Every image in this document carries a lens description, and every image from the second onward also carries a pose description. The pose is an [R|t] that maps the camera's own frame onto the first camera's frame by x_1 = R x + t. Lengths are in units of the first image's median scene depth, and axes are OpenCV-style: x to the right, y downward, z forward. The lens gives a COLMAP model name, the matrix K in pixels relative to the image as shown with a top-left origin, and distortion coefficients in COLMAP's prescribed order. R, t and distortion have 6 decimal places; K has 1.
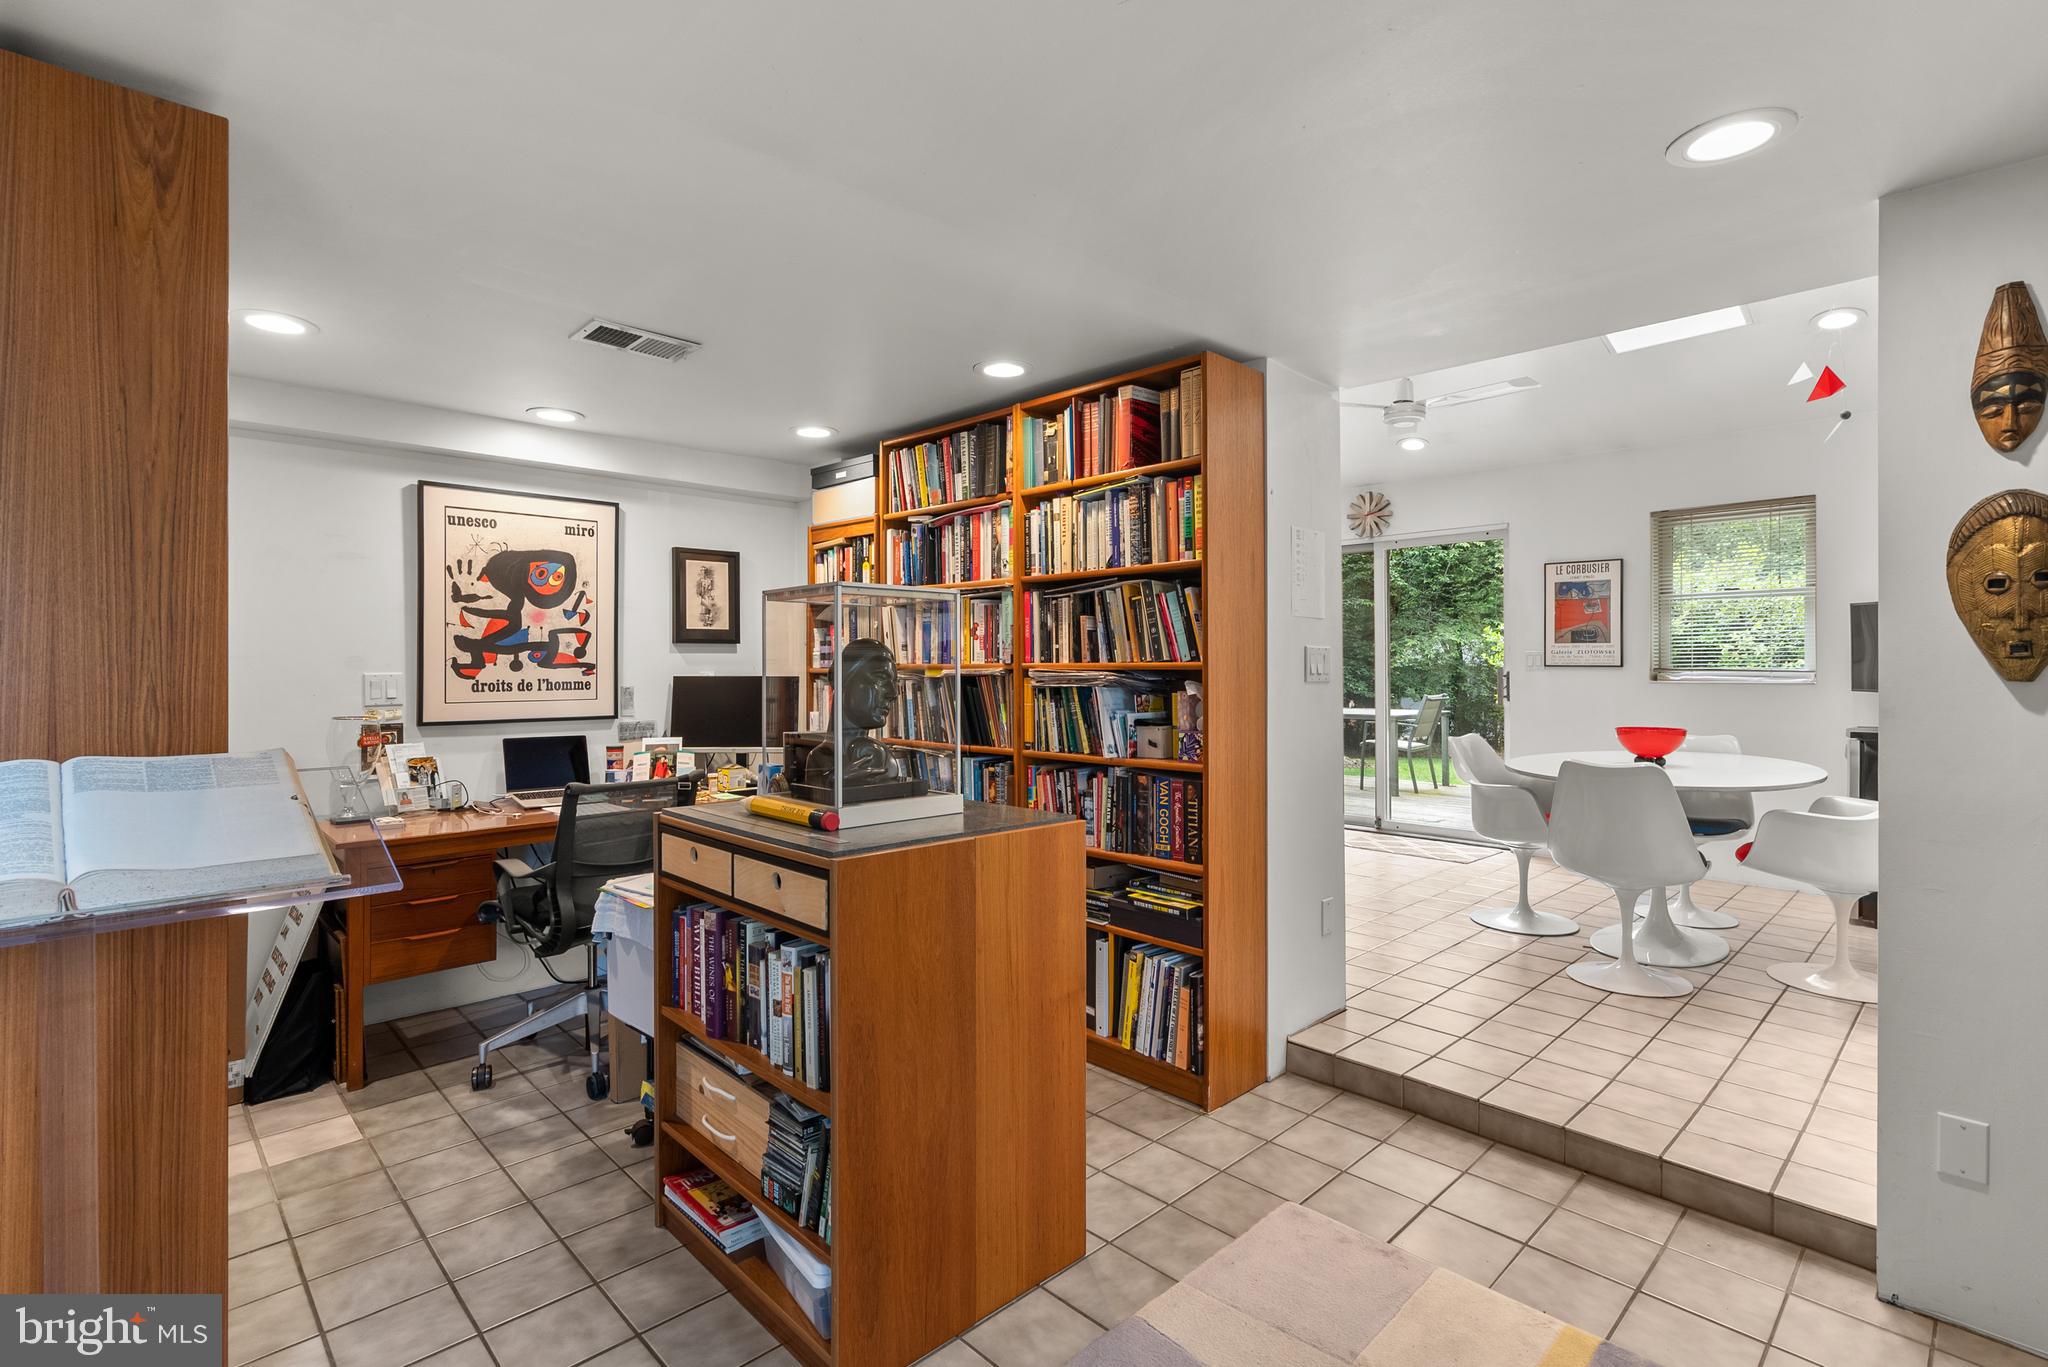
lens RADIAL K [[943.5, 0, 1038.2], [0, 943.5, 665.8], [0, 0, 1]] dist [-0.010170, 0.004332]
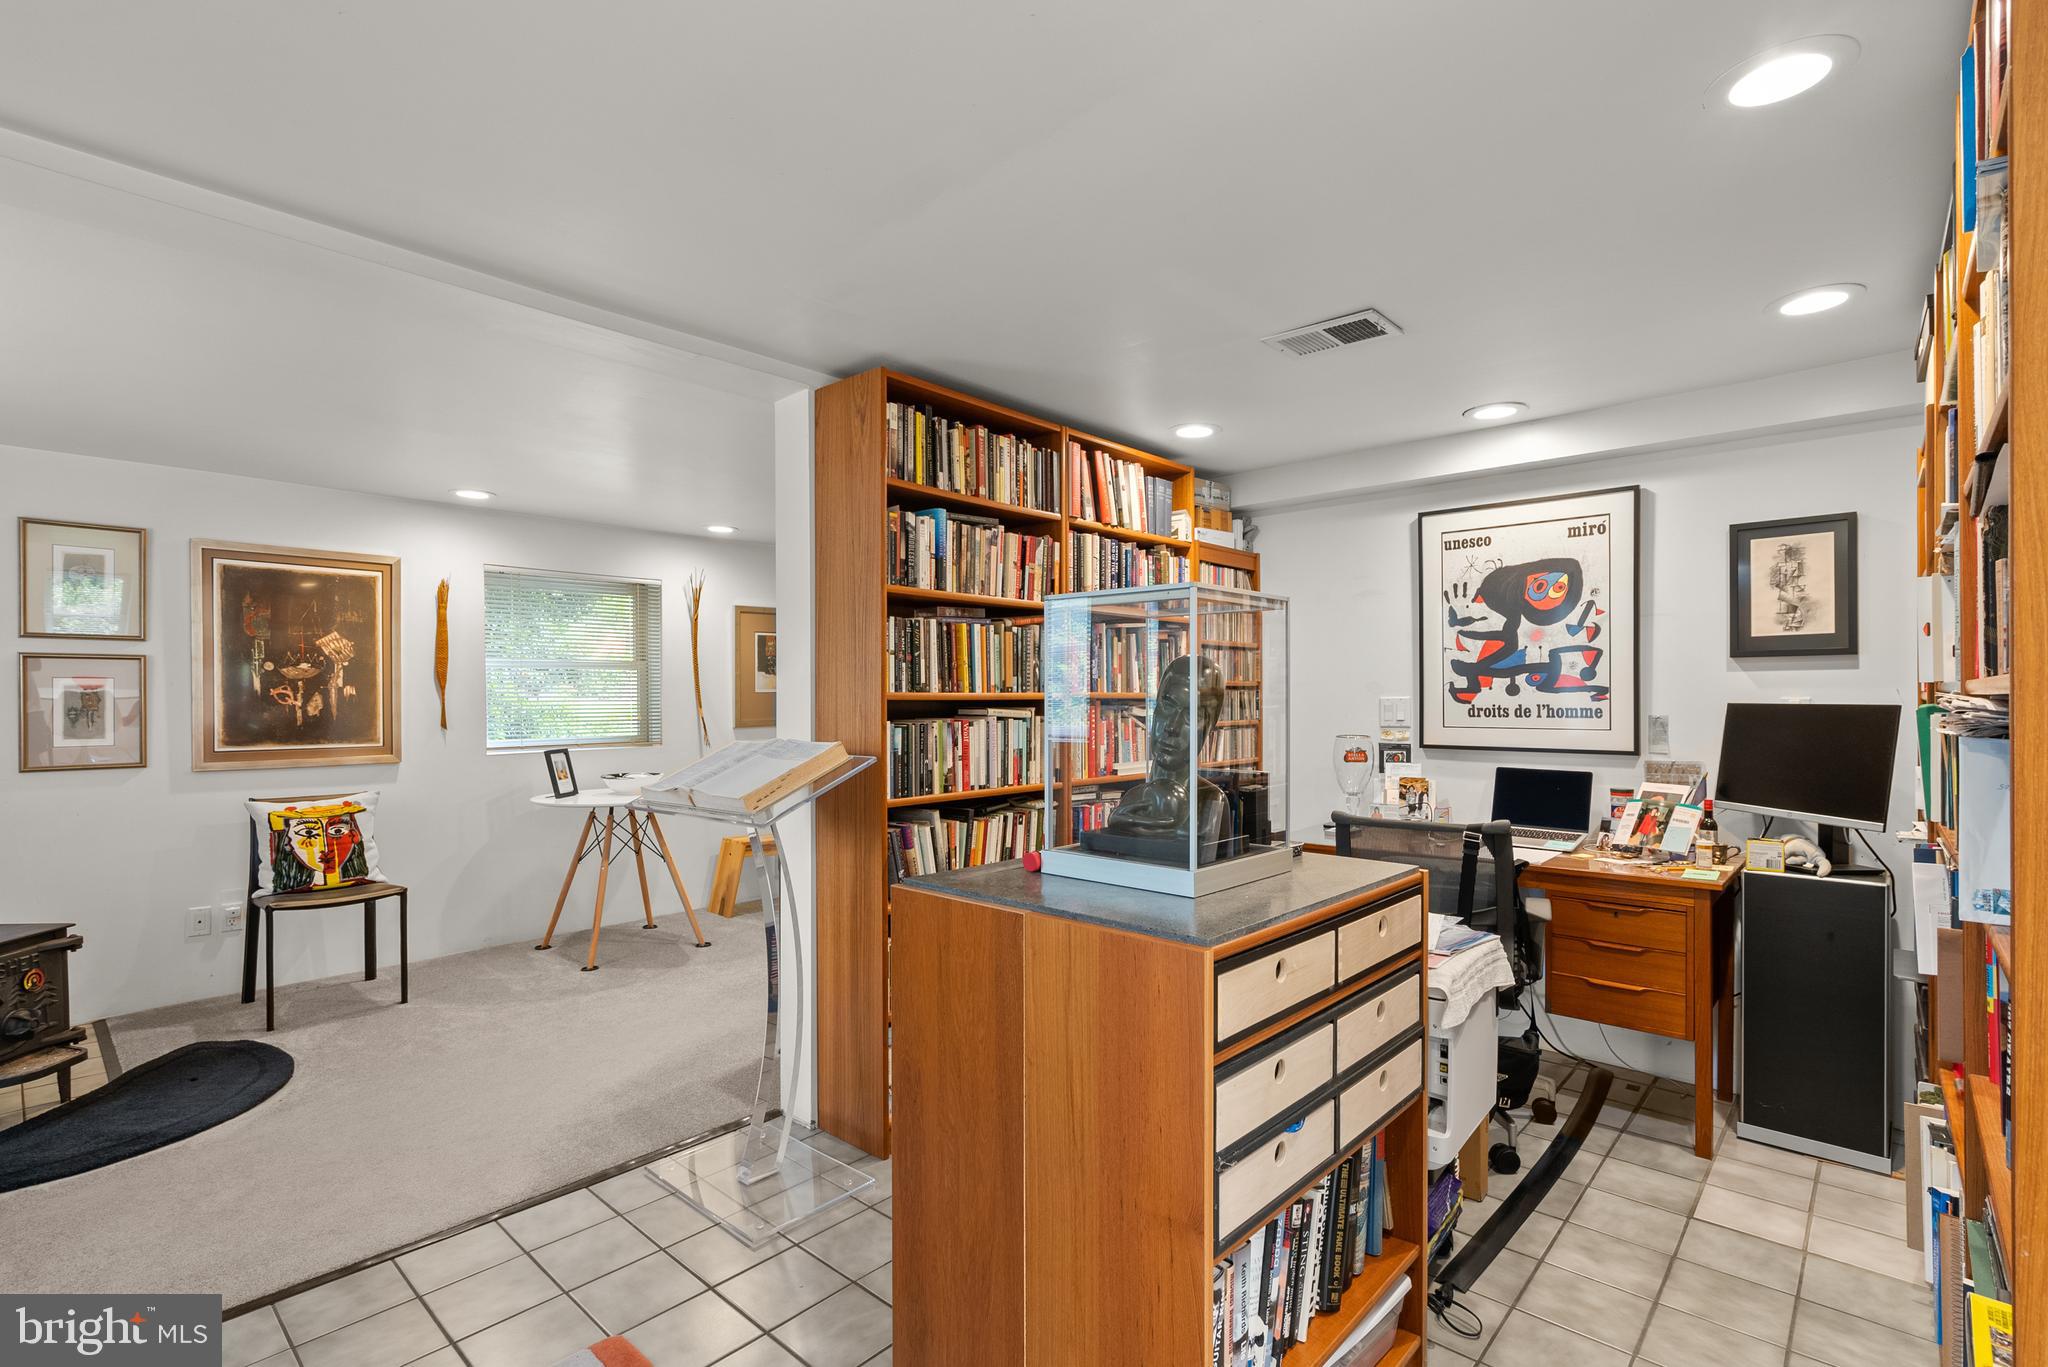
lens RADIAL K [[943.5, 0, 1021.5], [0, 943.5, 697.9], [0, 0, 1]] dist [-0.010170, 0.004332]
pose [[0.055859, 0.004837, -0.998427, 0.343433], [0.003471, 0.999981, 0.005039, 0.001569], [0.998433, -0.003747, 0.055841, 0.467940]]
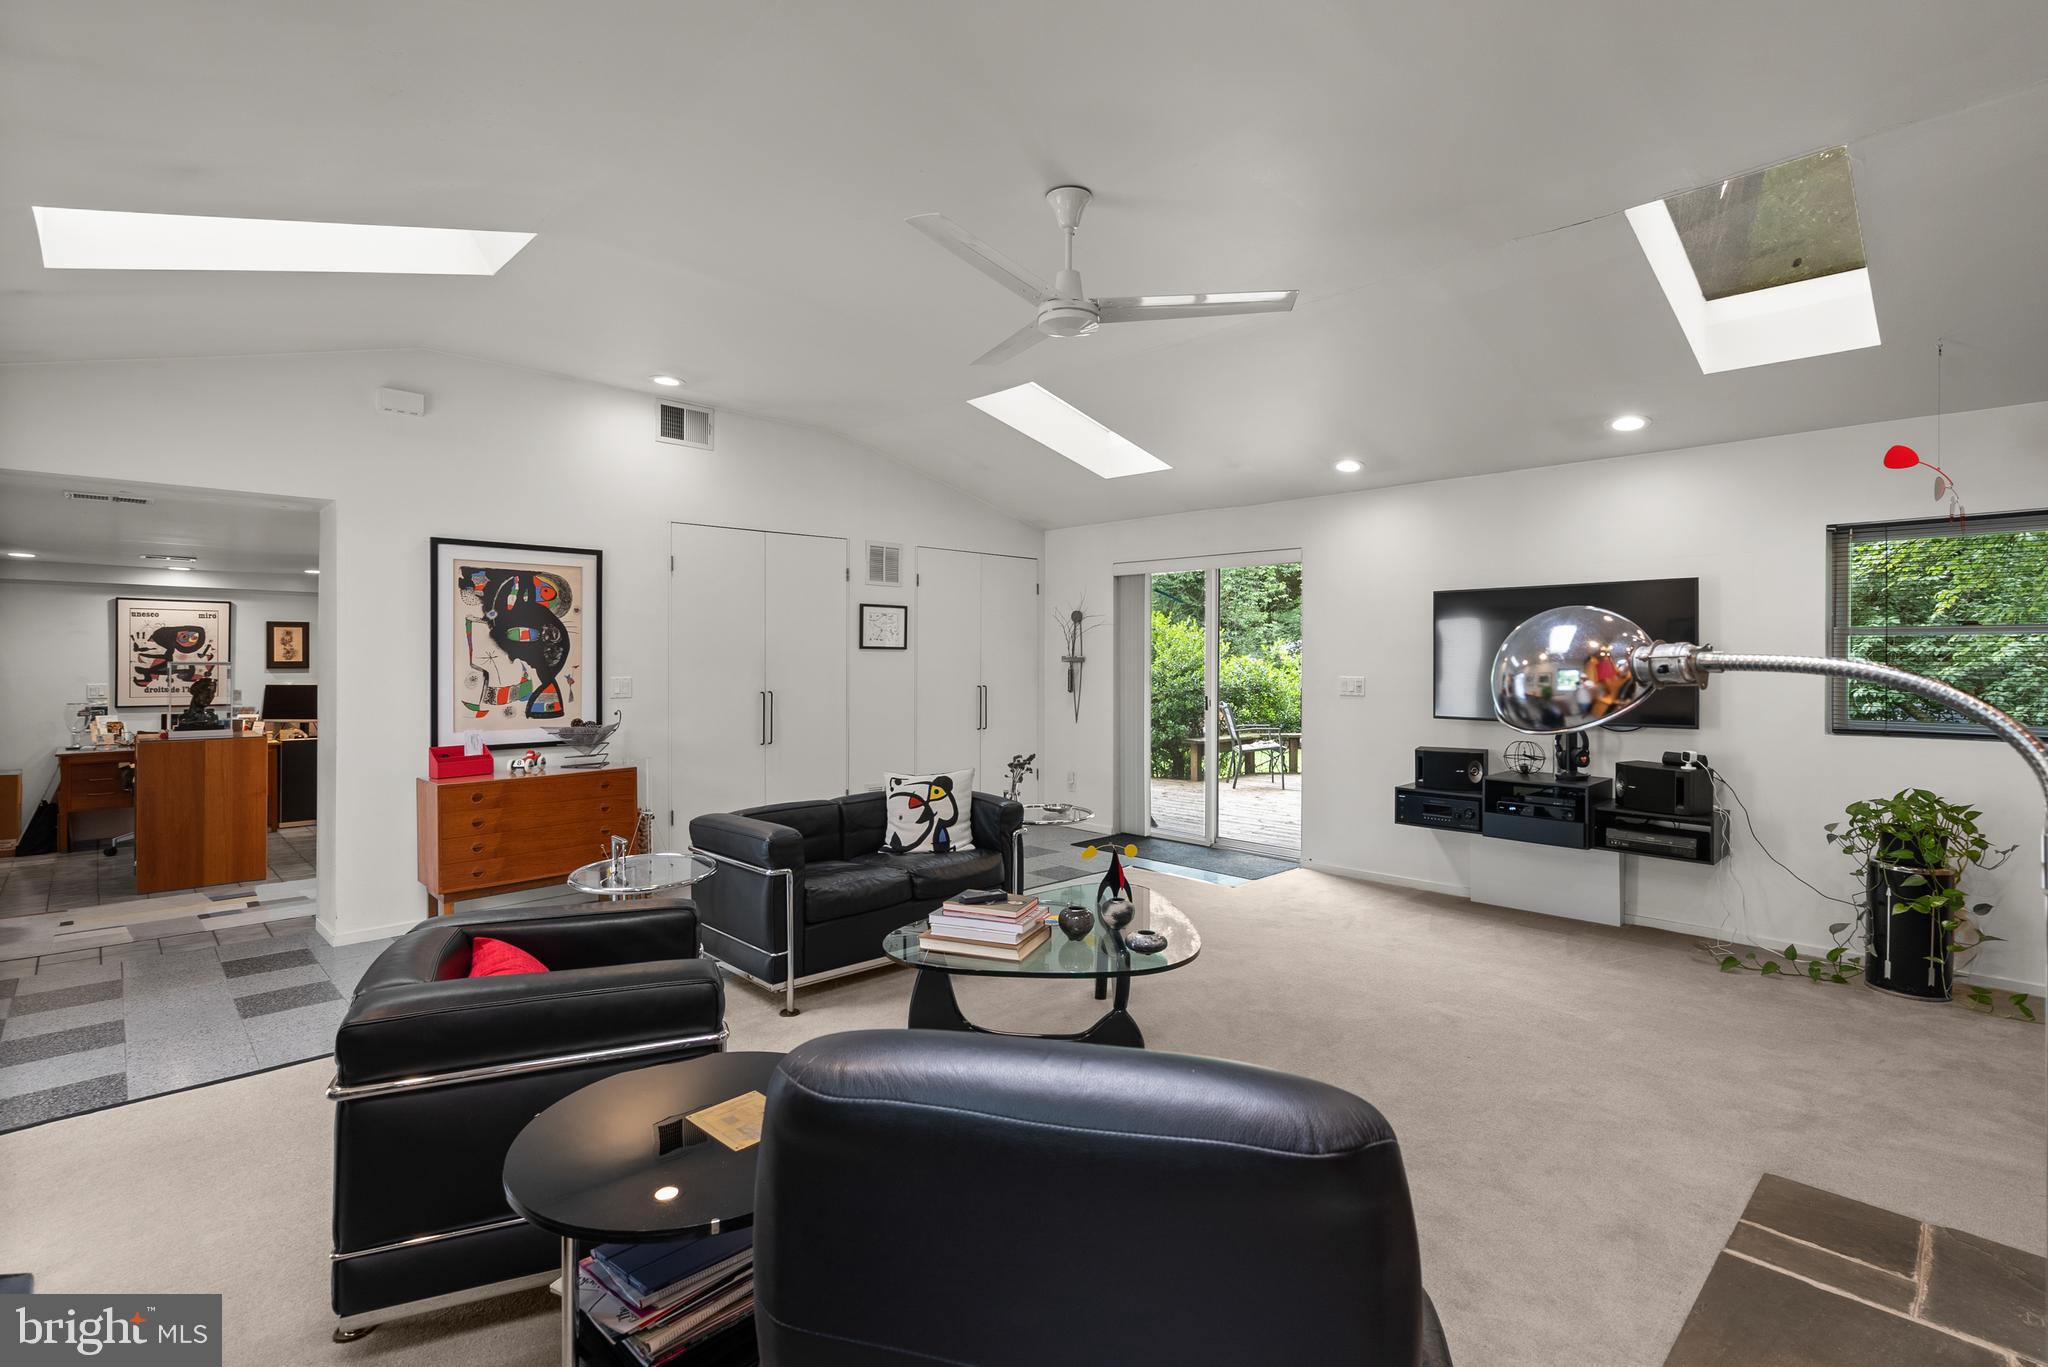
lens RADIAL K [[943.5, 0, 1036.2], [0, 943.5, 663.8], [0, 0, 1]] dist [-0.010170, 0.004332]
pose [[0.999936, 0.007423, 0.008514, 1.407634], [-0.007442, 0.999970, 0.002270, -0.057512], [-0.008497, -0.002333, 0.999961, -1.160698]]
